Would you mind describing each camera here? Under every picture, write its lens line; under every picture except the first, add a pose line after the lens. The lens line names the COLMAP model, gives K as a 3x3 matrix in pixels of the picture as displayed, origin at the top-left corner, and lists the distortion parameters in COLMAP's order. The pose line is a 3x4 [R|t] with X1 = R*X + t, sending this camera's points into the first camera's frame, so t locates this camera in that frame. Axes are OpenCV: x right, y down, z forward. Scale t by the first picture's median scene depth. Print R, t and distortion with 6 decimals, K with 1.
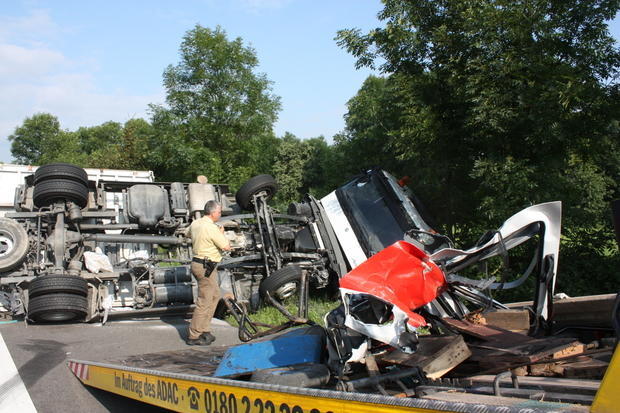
lens RADIAL K [[526.2, 0, 310.0], [0, 526.2, 206.5], [0, 0, 1]] dist [-0.118238, -0.000490]
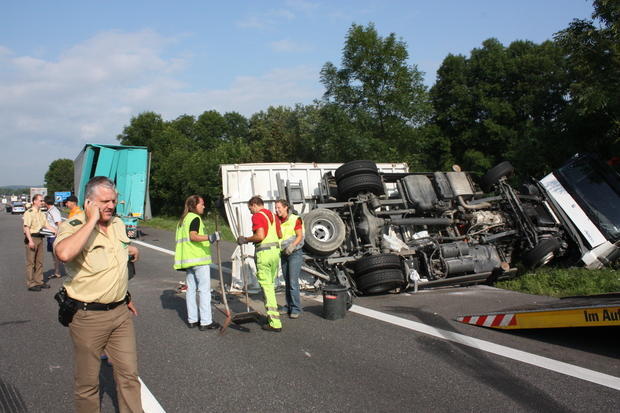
lens RADIAL K [[526.2, 0, 310.0], [0, 526.2, 206.5], [0, 0, 1]] dist [-0.118238, -0.000490]
pose [[0.993462, -0.046097, -0.104443, -0.427642], [0.049458, 0.998331, 0.029826, -0.017974], [0.102893, -0.034797, 0.994084, -0.192191]]
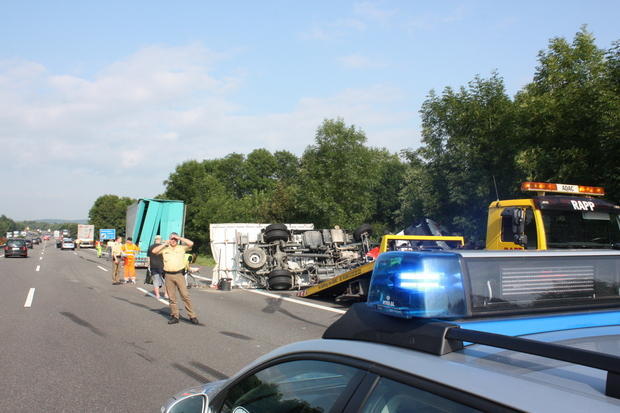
lens RADIAL K [[644.4, 0, 274.8], [0, 644.4, 207.2], [0, 0, 1]] dist [-0.061771, 0.001573]
pose [[0.960045, -0.038302, -0.277211, 0.292235], [0.027103, 0.998659, -0.044120, -0.025414], [0.278529, 0.034844, 0.959795, -1.648687]]
